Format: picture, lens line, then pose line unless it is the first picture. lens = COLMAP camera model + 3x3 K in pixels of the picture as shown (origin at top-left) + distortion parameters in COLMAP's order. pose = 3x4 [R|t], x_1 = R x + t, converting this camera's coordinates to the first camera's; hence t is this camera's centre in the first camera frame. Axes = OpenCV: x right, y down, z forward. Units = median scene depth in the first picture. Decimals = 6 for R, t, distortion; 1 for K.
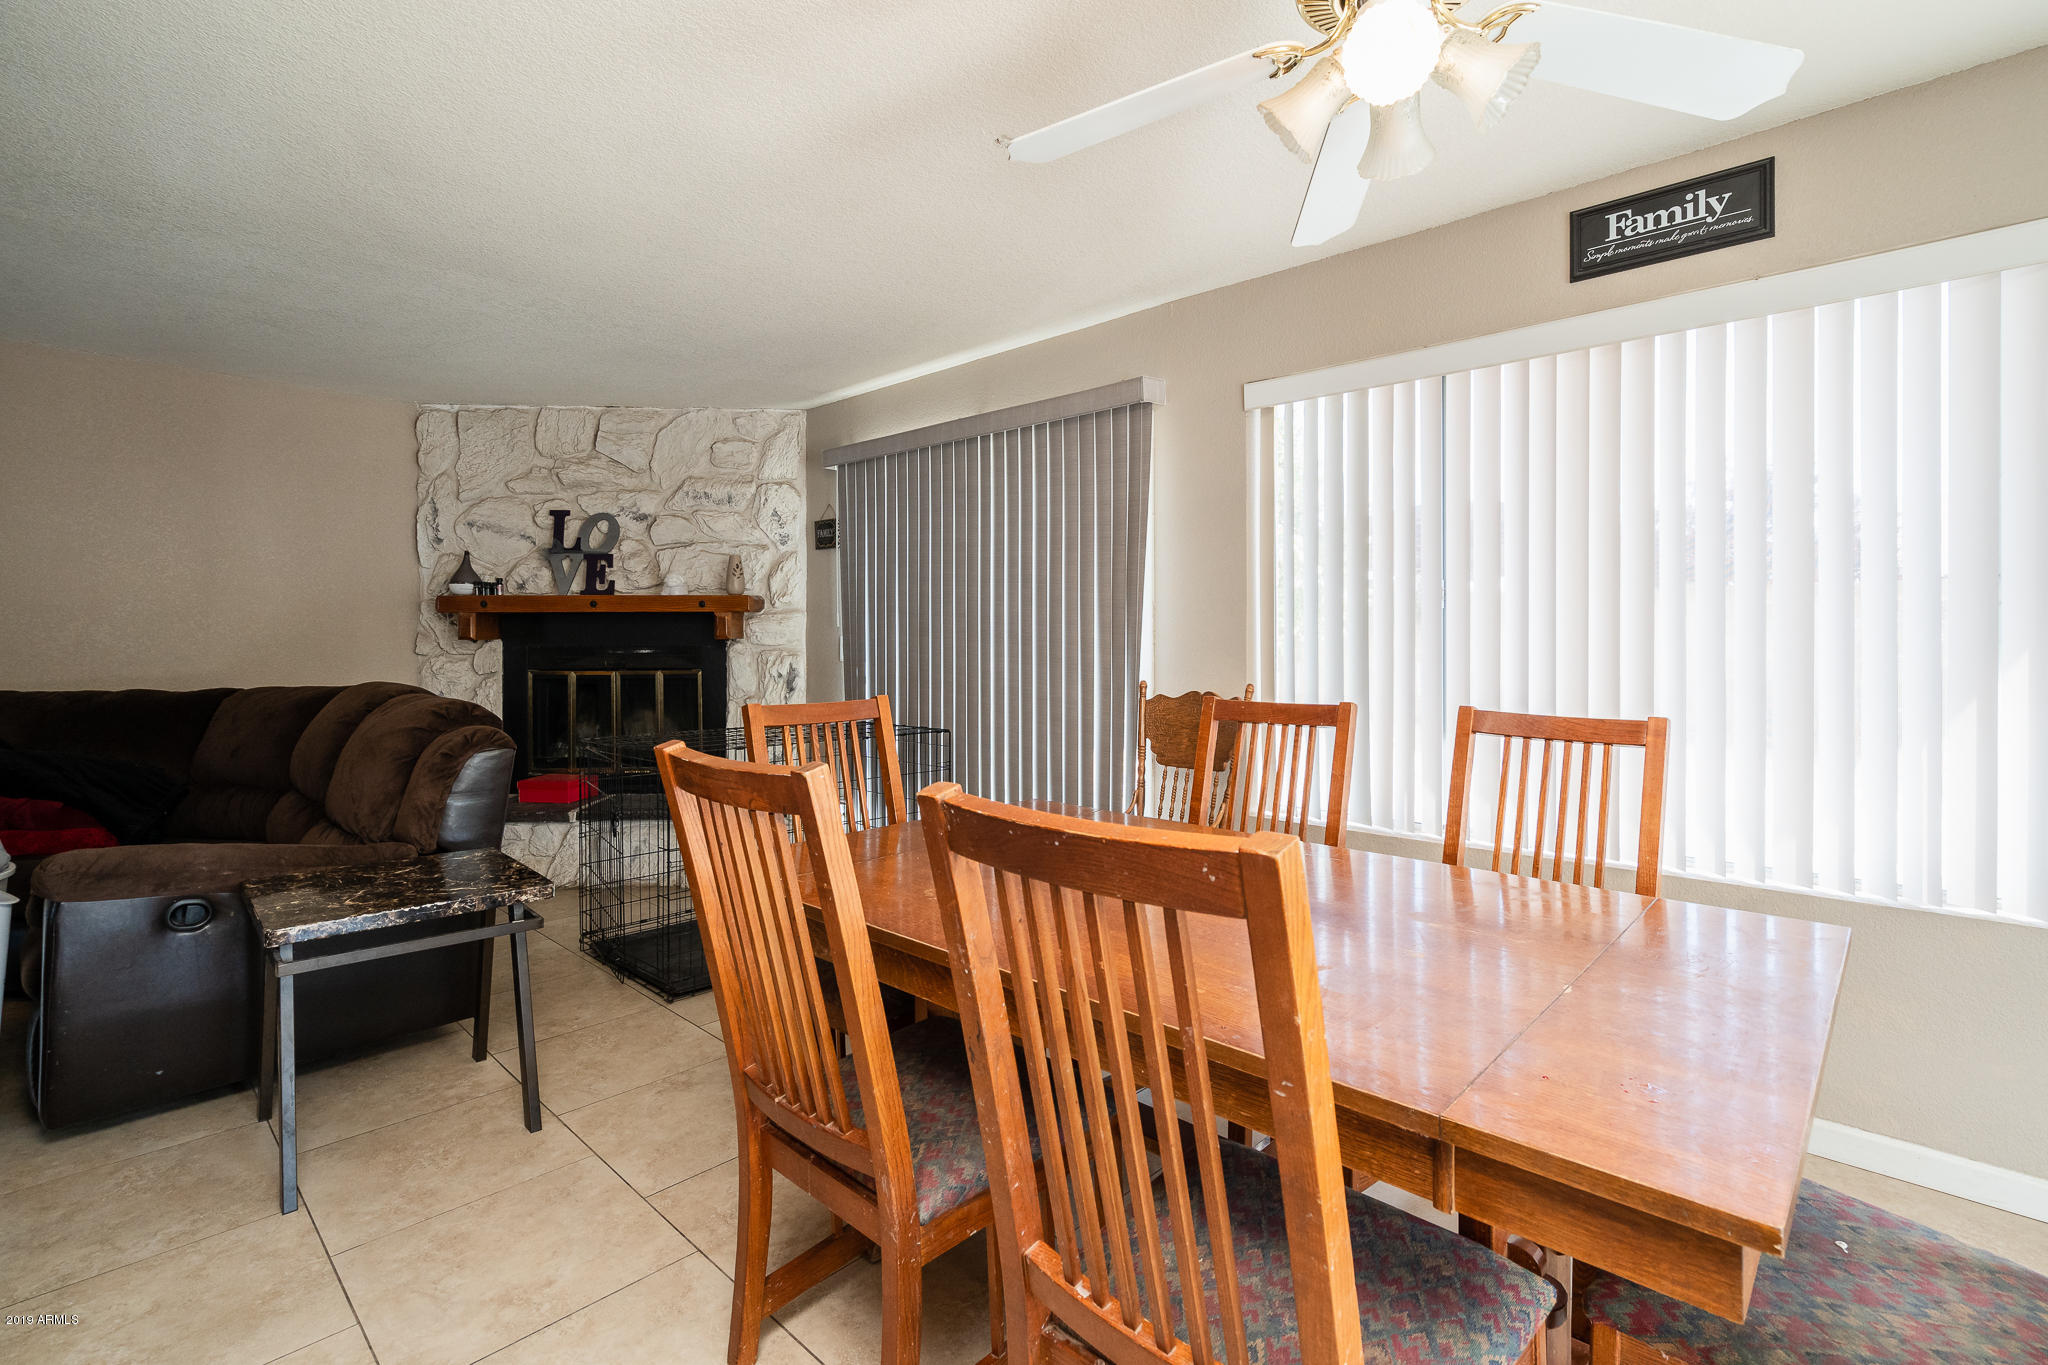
lens RADIAL K [[938.9, 0, 1029.1], [0, 938.9, 645.0], [0, 0, 1]] dist [-0.000370, 0.000321]
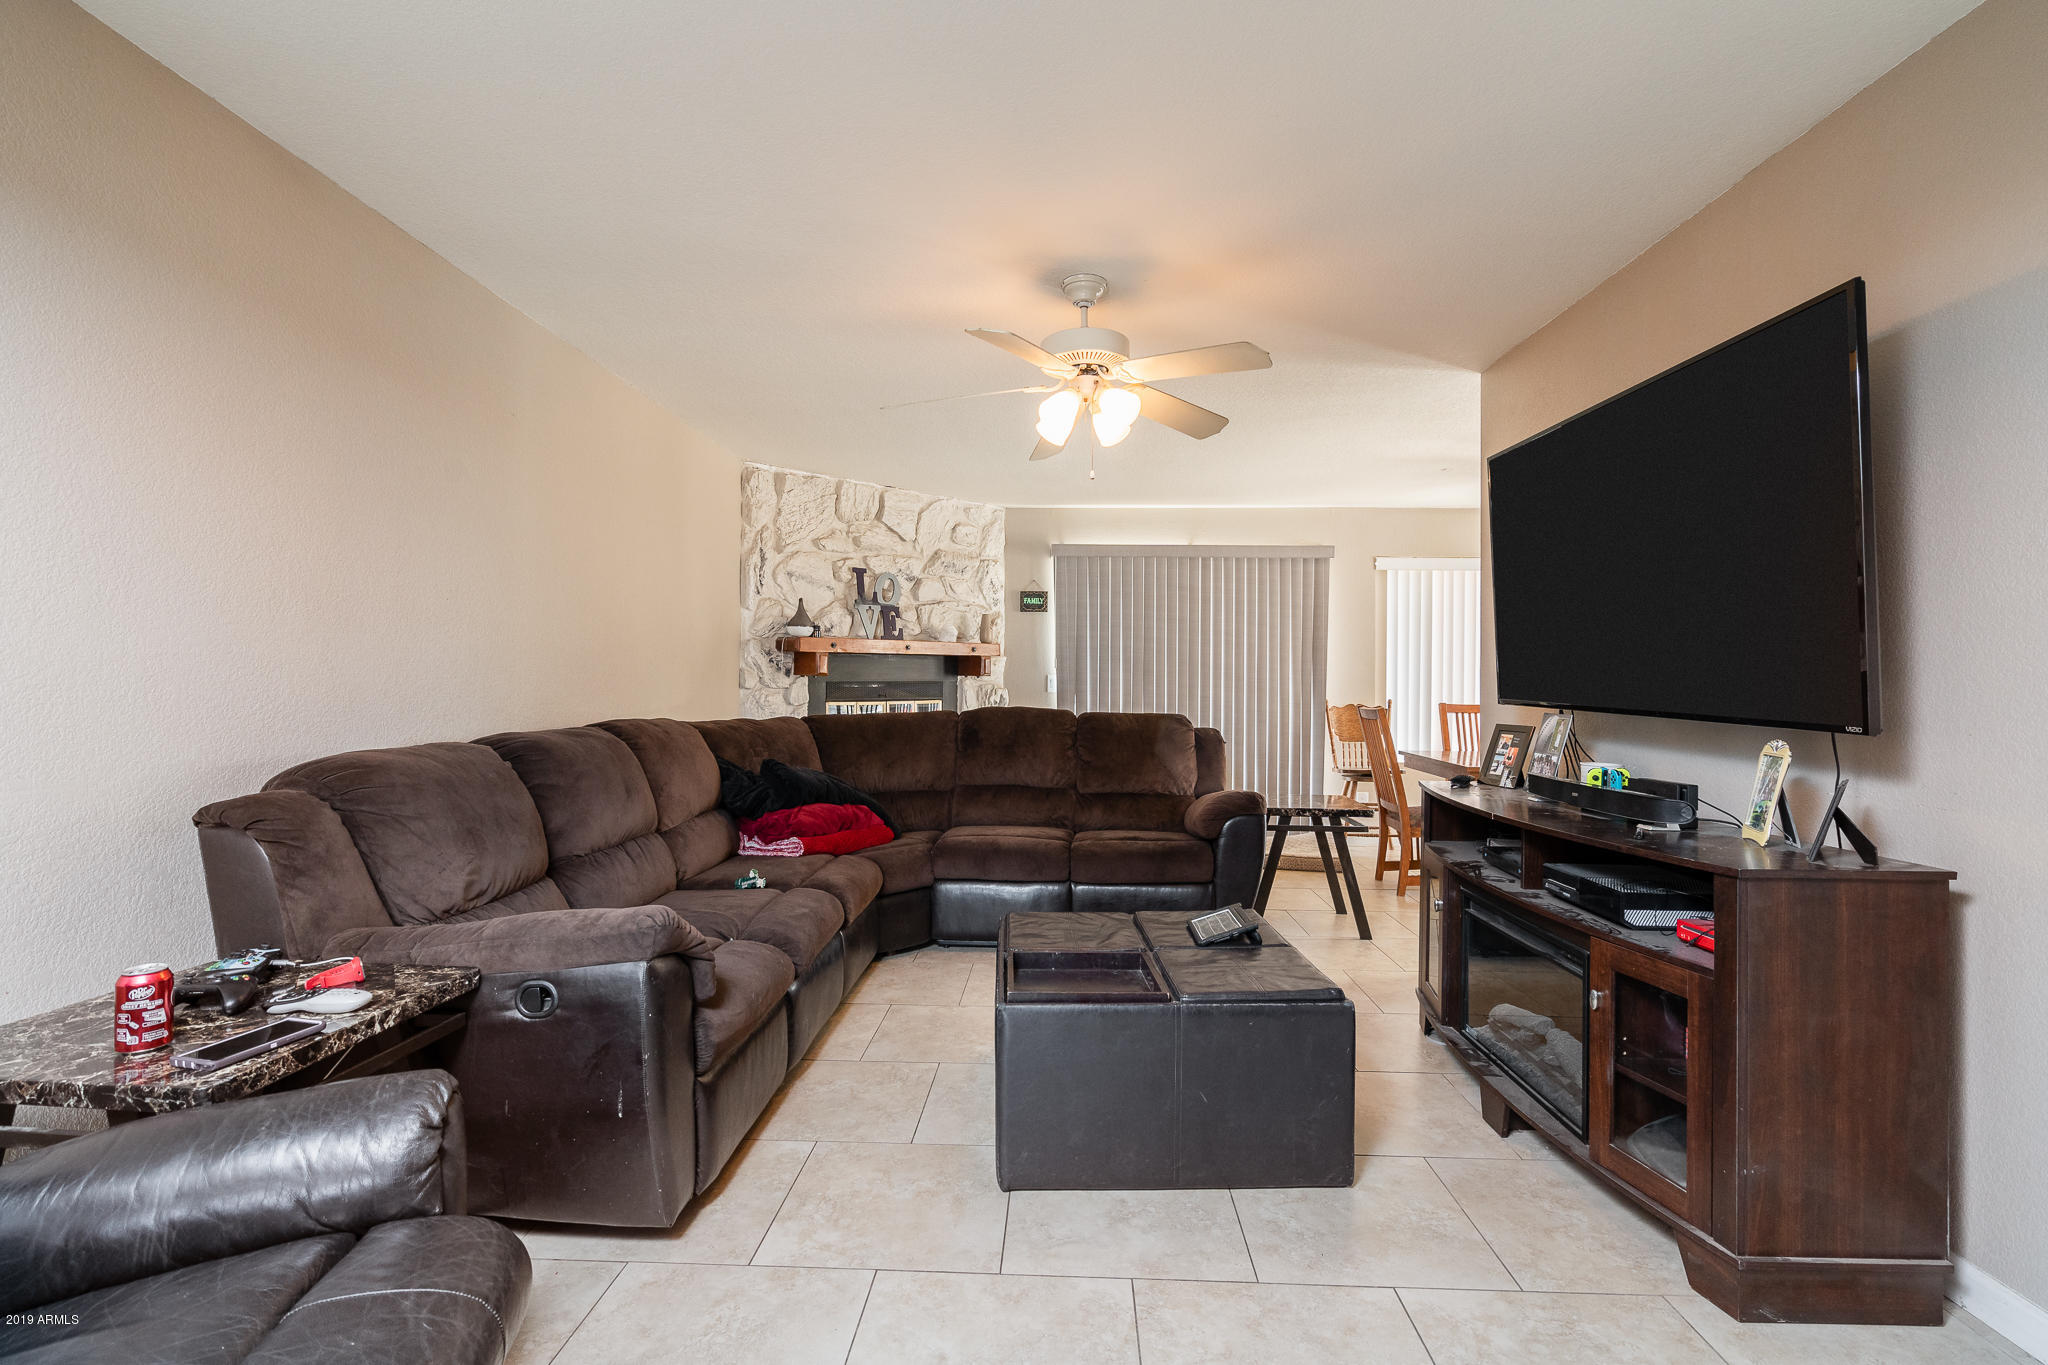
lens RADIAL K [[936.0, 0, 1024.0], [0, 936.0, 682.5], [0, 0, 1]] dist [-0.001871, 0.000714]
pose [[0.756327, 0.001961, 0.654191, -1.163319], [-0.002351, 0.999997, -0.000280, 0.002919], [-0.654190, -0.001326, 0.756329, -0.047056]]
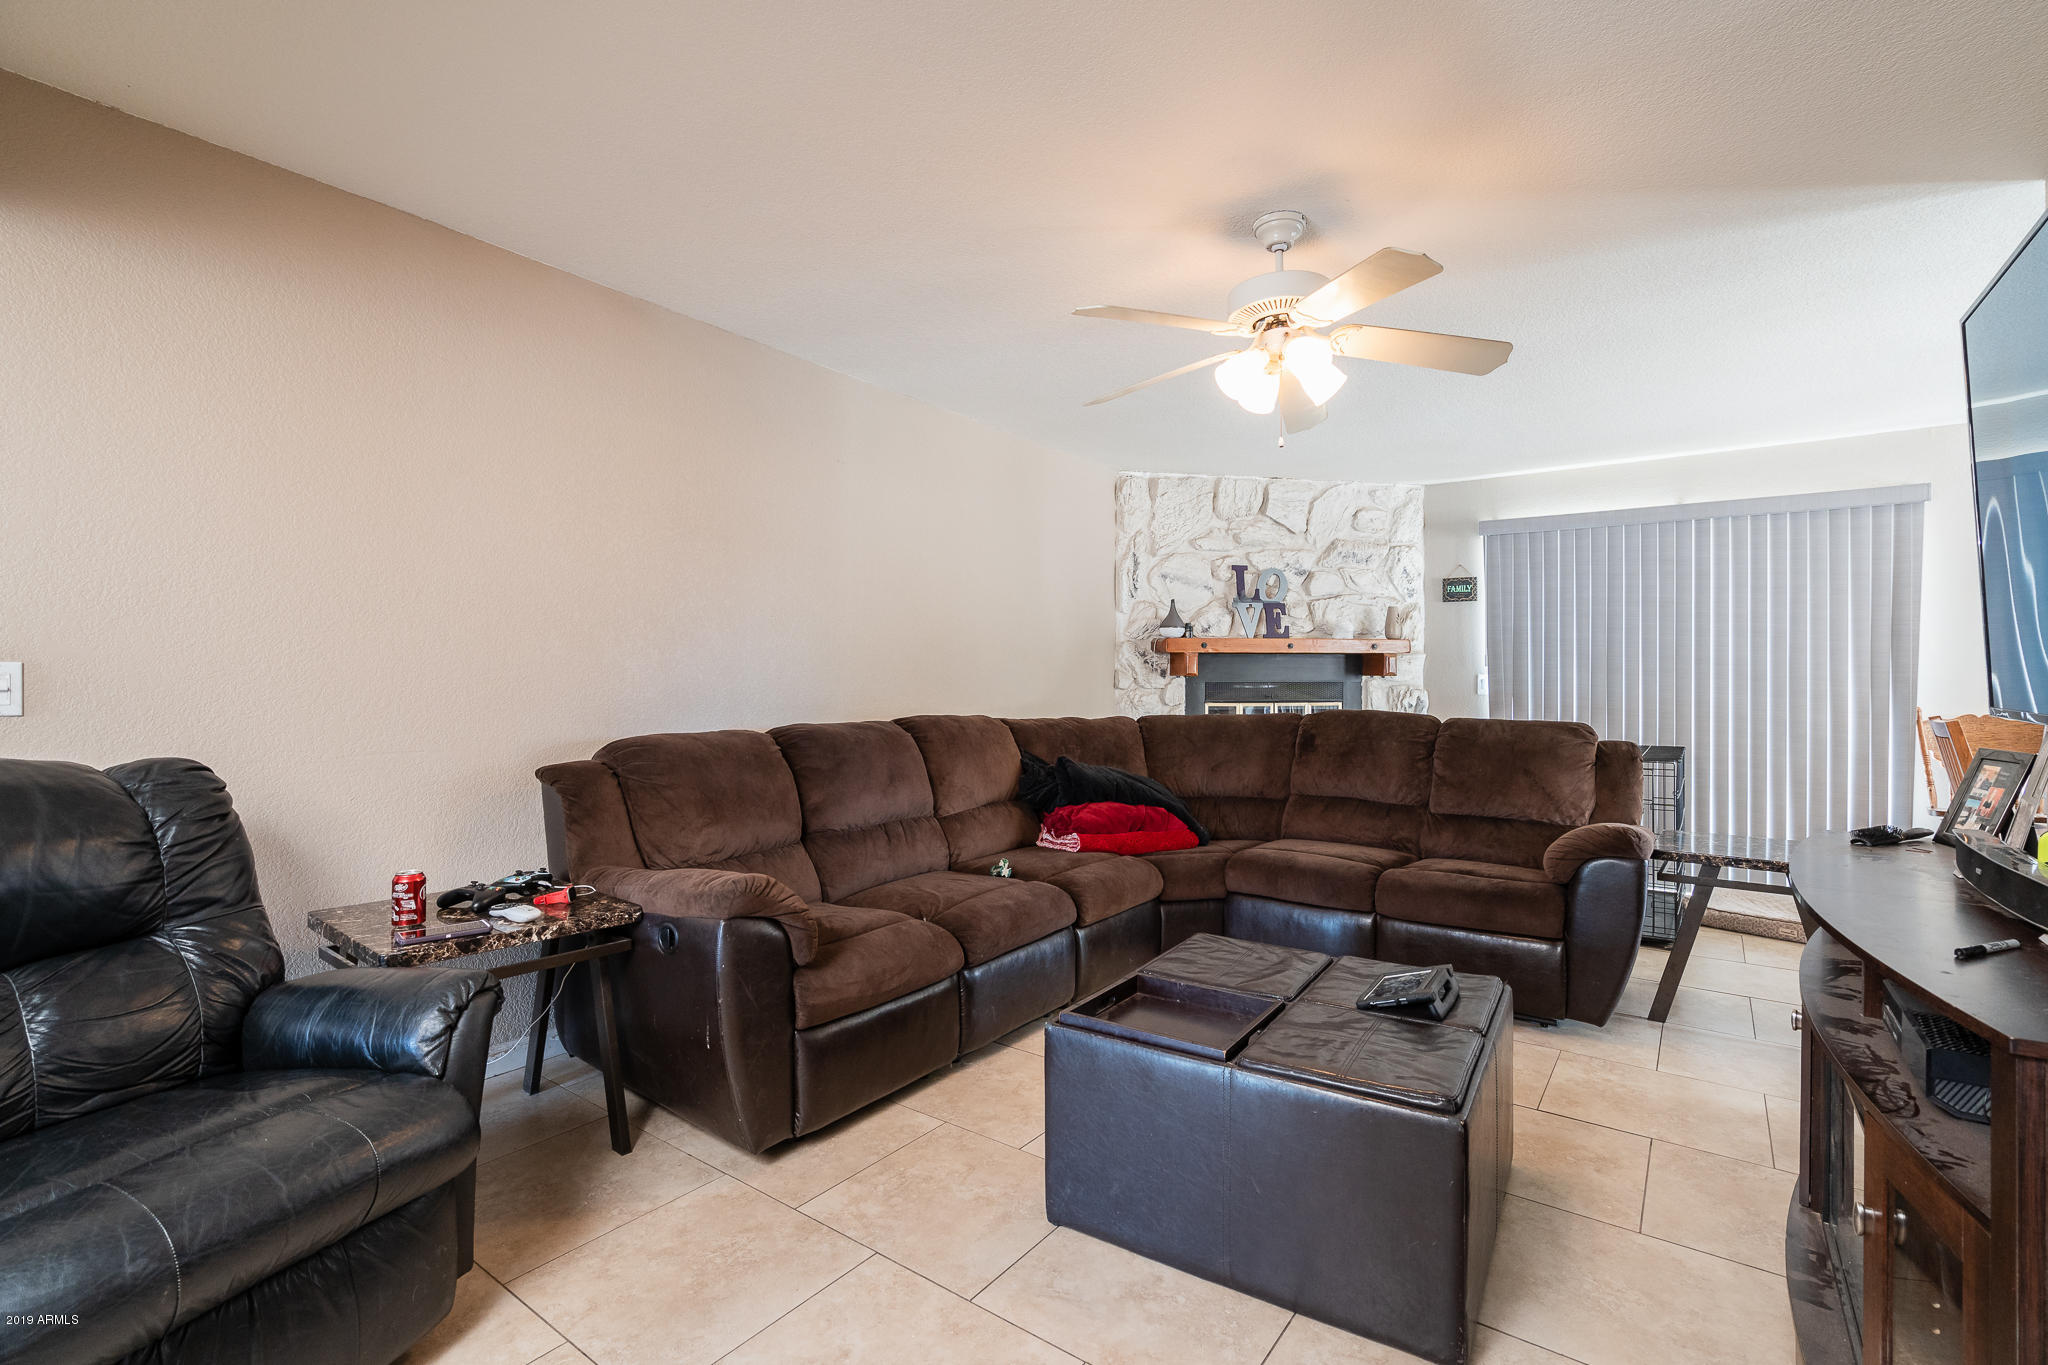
lens RADIAL K [[924.4, 0, 1021.1], [0, 924.4, 679.5], [0, 0, 1]] dist [-0.014876, 0.010262]
pose [[0.992299, 0.002697, 0.123833, -0.943332], [-0.002222, 0.999990, -0.003973, 0.003842], [-0.123843, 0.003667, 0.992295, -0.111596]]
